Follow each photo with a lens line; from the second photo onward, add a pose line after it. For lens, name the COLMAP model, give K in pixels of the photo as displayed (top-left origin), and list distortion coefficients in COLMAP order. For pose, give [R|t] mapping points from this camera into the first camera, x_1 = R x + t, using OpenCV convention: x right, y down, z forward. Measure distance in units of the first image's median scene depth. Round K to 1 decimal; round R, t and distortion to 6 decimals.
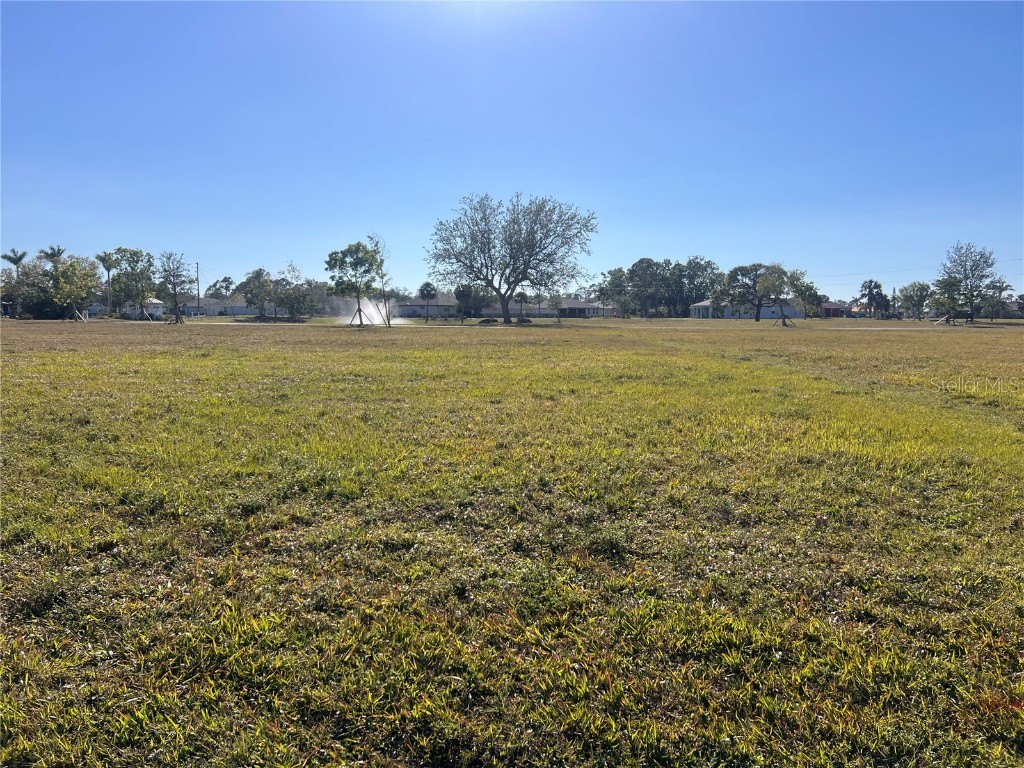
lens RADIAL K [[779.3, 0, 512.0], [0, 779.3, 384.0], [0, 0, 1]] dist [0.101760, -0.177349]
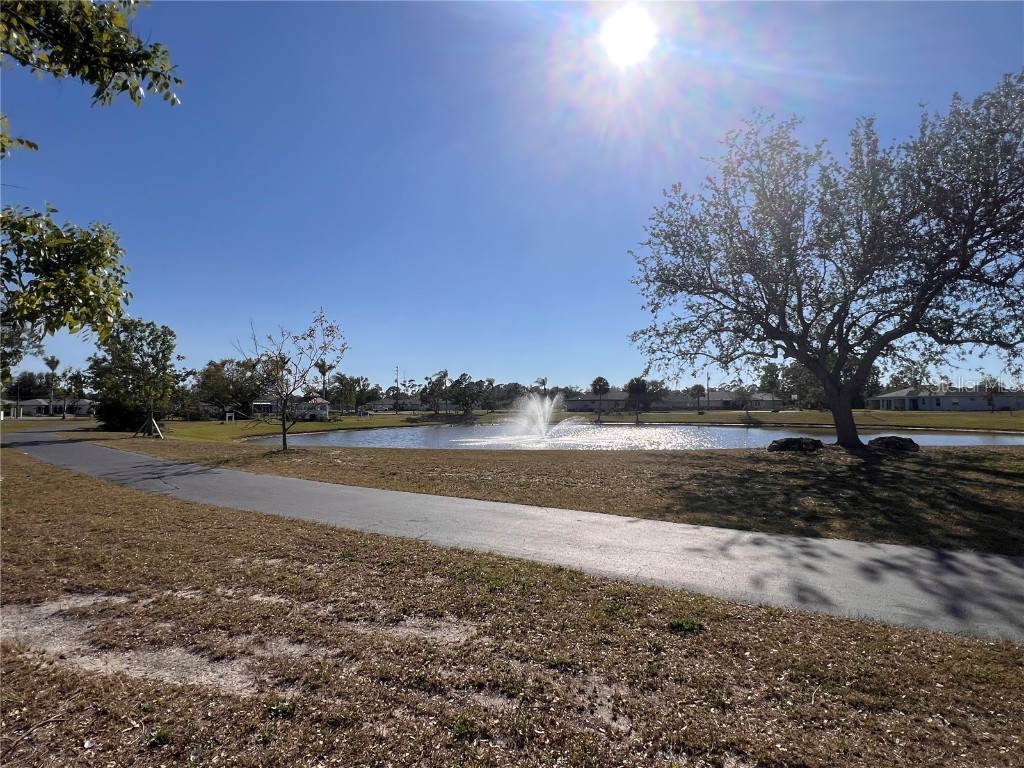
lens RADIAL K [[551.8, 0, 512.0], [0, 551.8, 384.0], [0, 0, 1]] dist [0.000169, -0.000189]
pose [[0.968423, -0.019721, -0.248530, -0.072802], [-0.012175, 0.991936, -0.126155, -0.054596], [0.249014, 0.125198, 0.960374, 0.514440]]
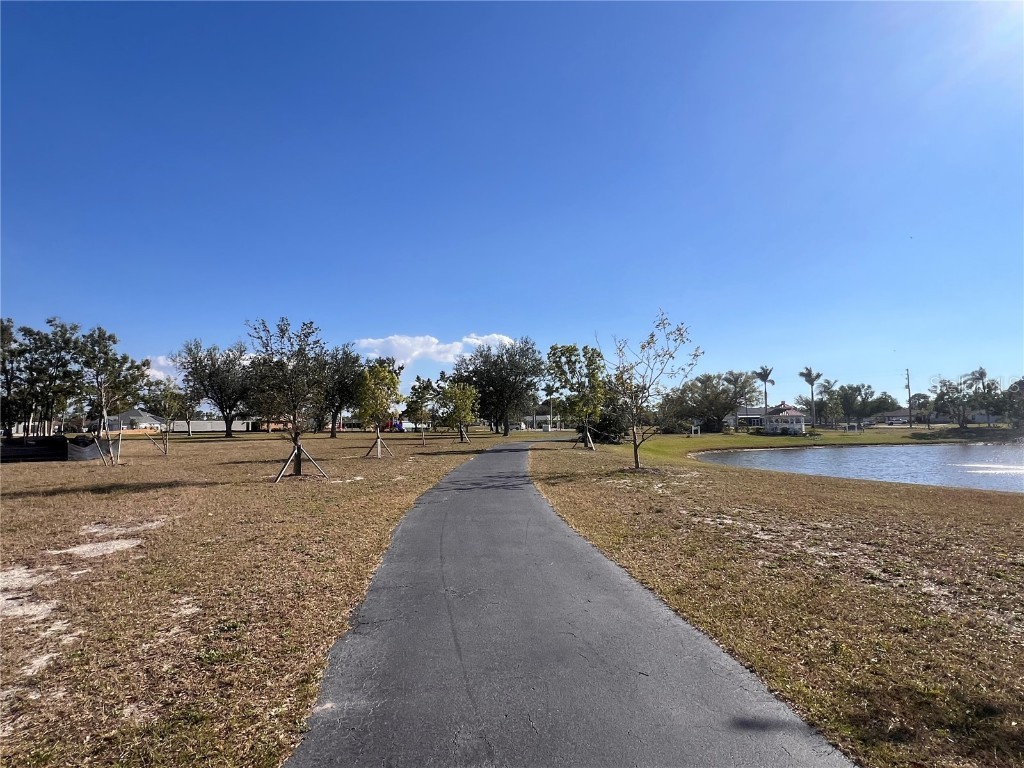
lens RADIAL K [[551.8, 0, 512.0], [0, 551.8, 384.0], [0, 0, 1]] dist [0.000169, -0.000189]
pose [[0.443691, -0.074338, -0.893091, -0.051351], [-0.065081, 0.991250, -0.114841, -0.058607], [0.893814, 0.109077, 0.434970, 0.566933]]
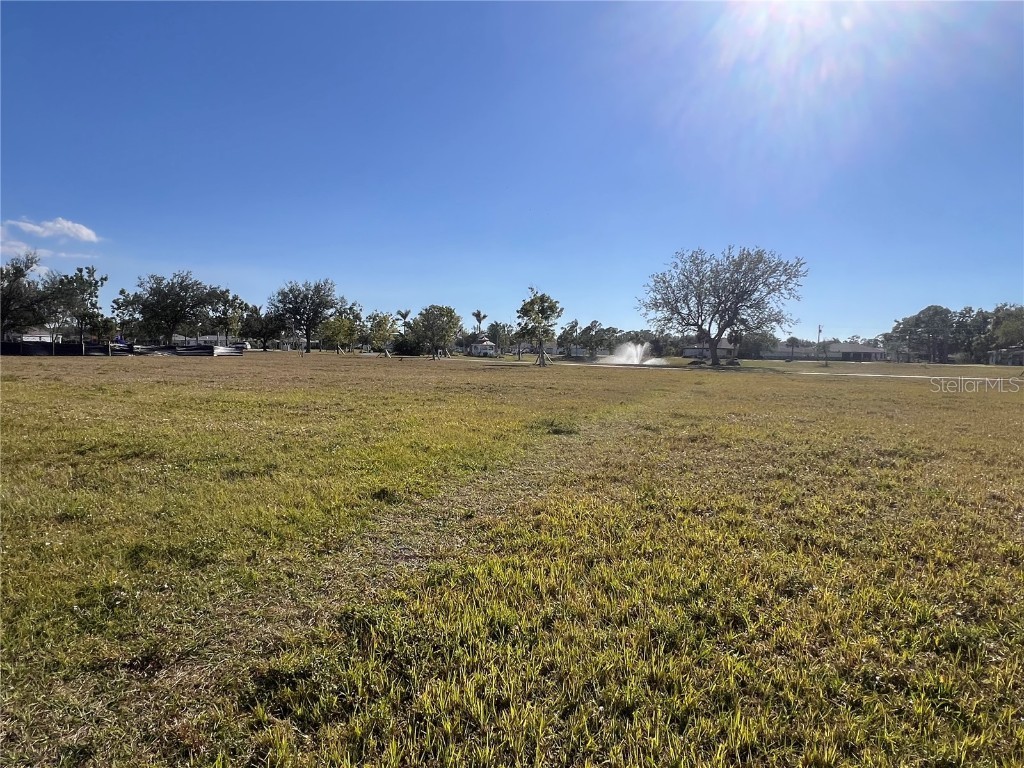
lens RADIAL K [[602.5, 0, 507.7], [0, 602.5, 383.4], [0, 0, 1]] dist [-0.016404, 0.006167]
pose [[0.883767, 0.038860, -0.466311, 0.095393], [-0.057701, 0.997990, -0.026189, -0.010540], [0.464356, 0.050051, 0.884233, 0.096724]]
